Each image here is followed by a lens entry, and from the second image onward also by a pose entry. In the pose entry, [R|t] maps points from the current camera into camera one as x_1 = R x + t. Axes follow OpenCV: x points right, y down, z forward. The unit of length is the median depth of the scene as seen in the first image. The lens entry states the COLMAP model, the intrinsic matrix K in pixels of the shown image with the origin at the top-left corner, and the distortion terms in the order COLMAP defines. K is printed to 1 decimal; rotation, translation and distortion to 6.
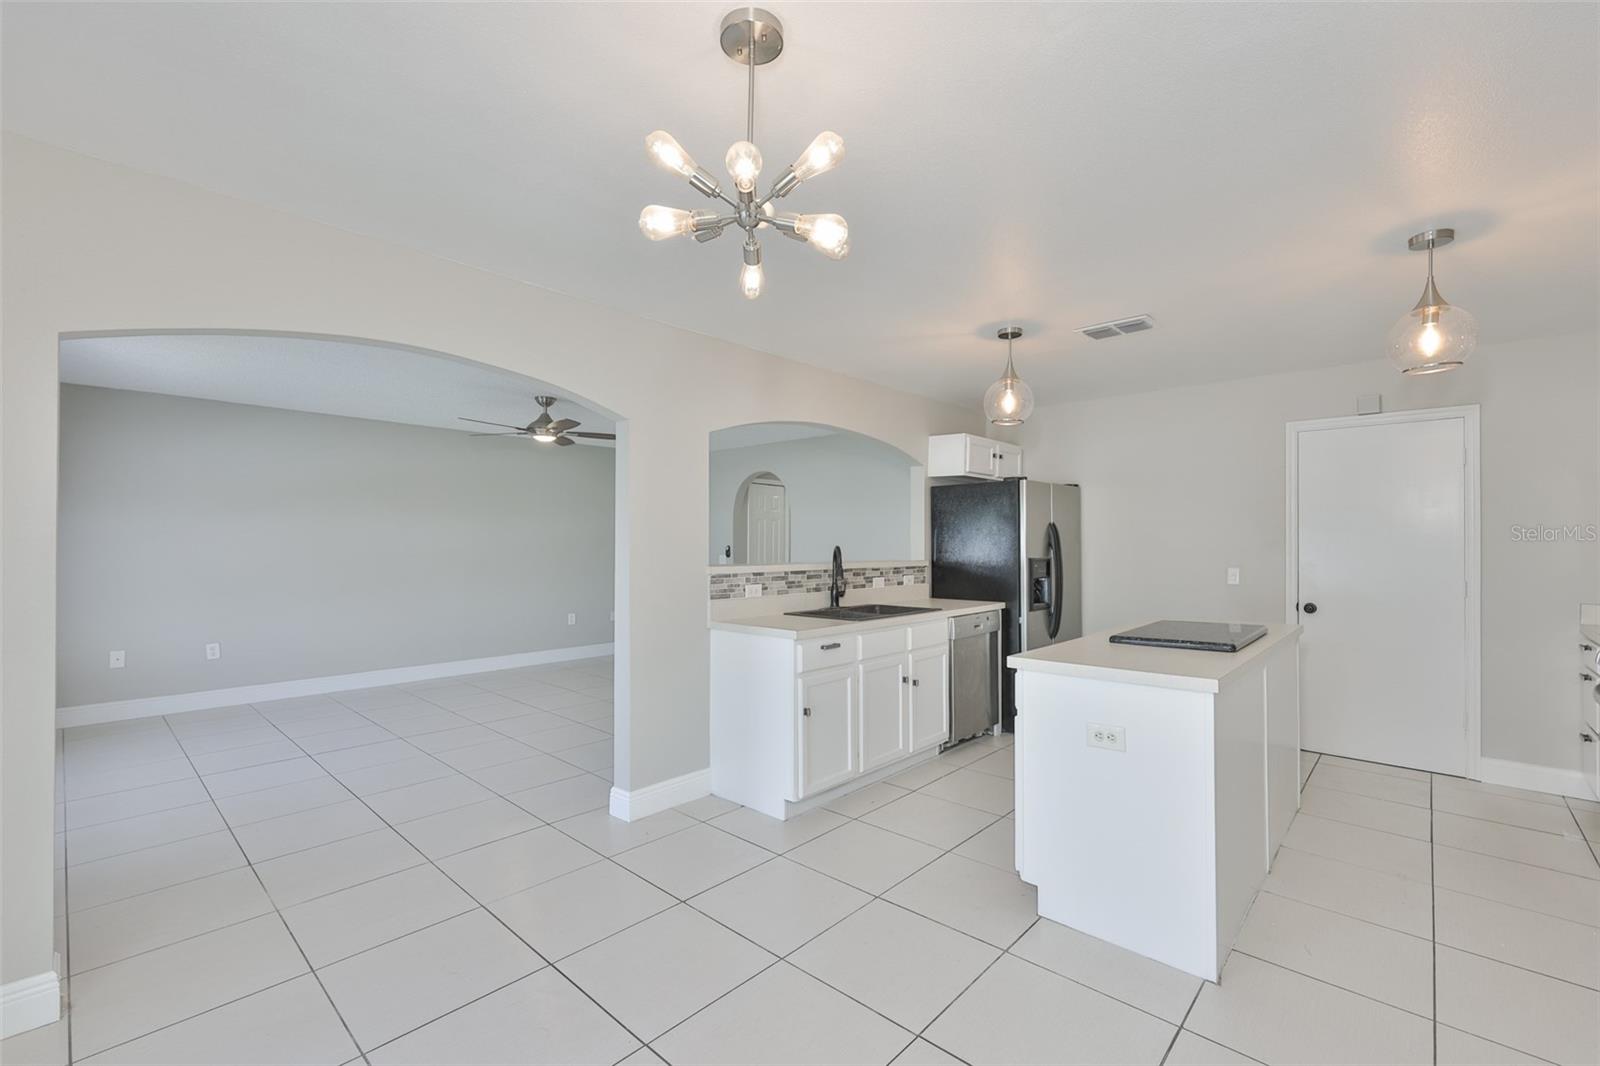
lens RADIAL K [[691.8, 0, 814.3], [0, 691.8, 537.2], [0, 0, 1]] dist [0.022459, 0.000156]
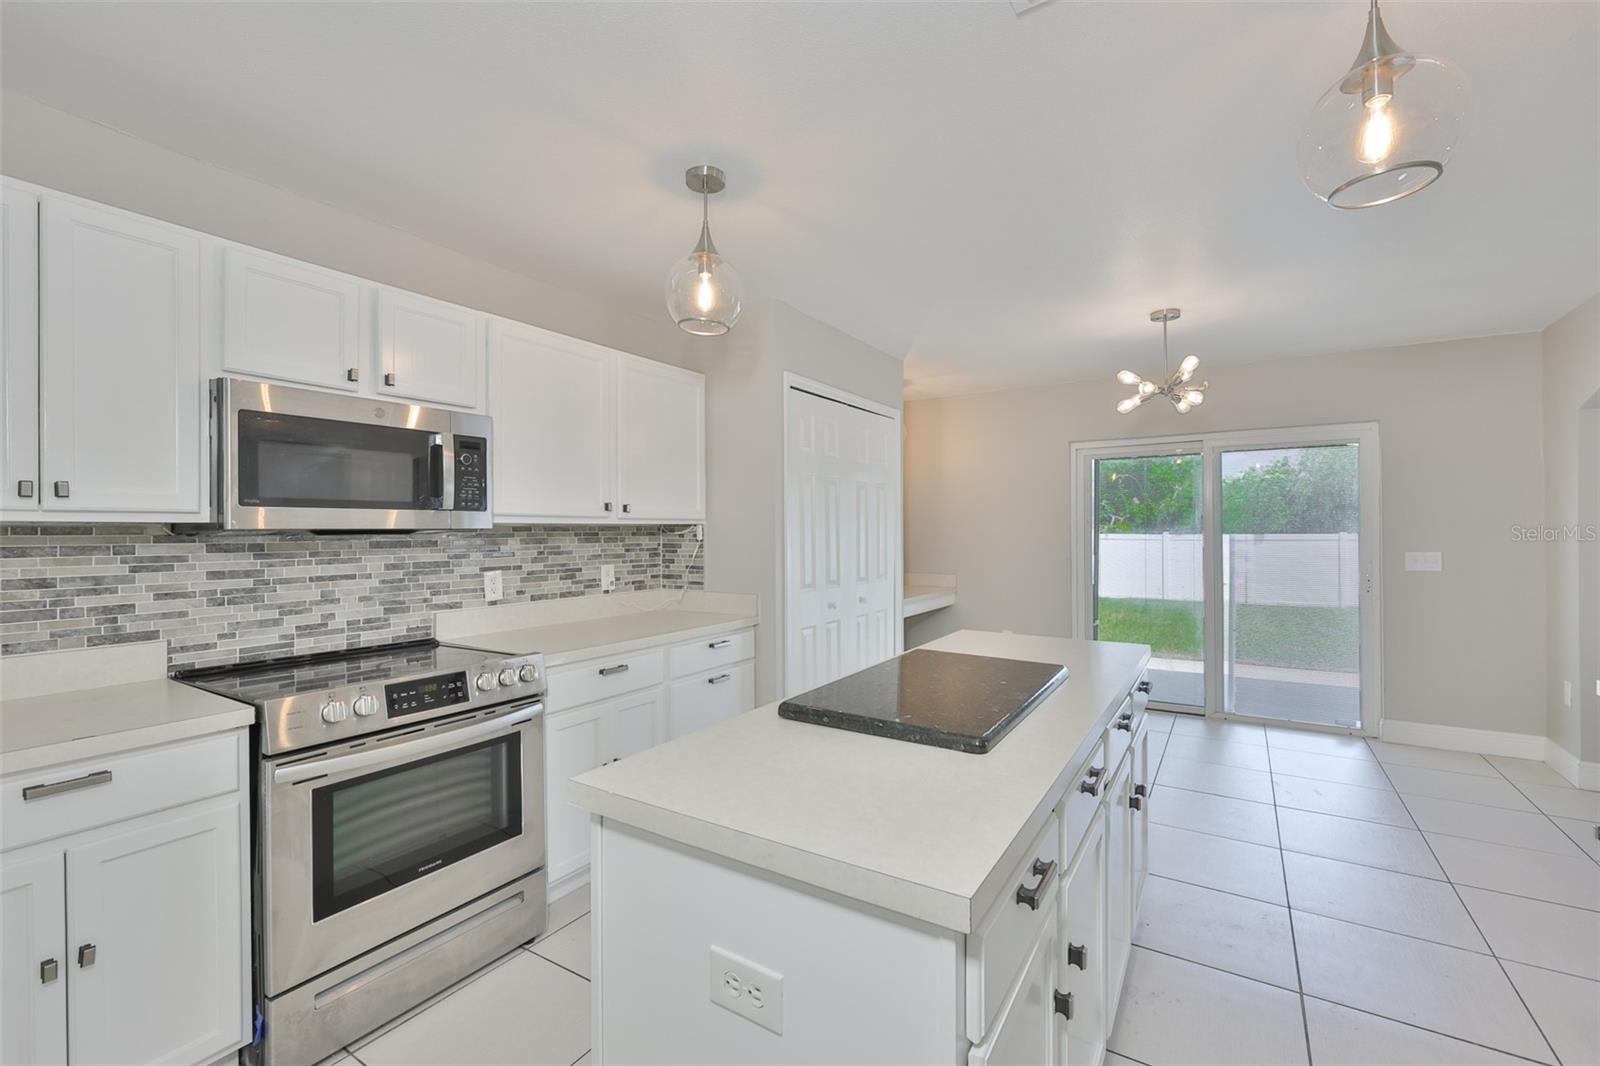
lens RADIAL K [[682.0, 0, 807.7], [0, 682.0, 535.3], [0, 0, 1]] dist [-0.003205, -0.000183]
pose [[-0.987043, 0.001894, -0.160444, 0.522382], [0.001711, 0.999998, 0.001280, 0.010023], [0.160446, 0.000989, -0.987044, 1.098172]]
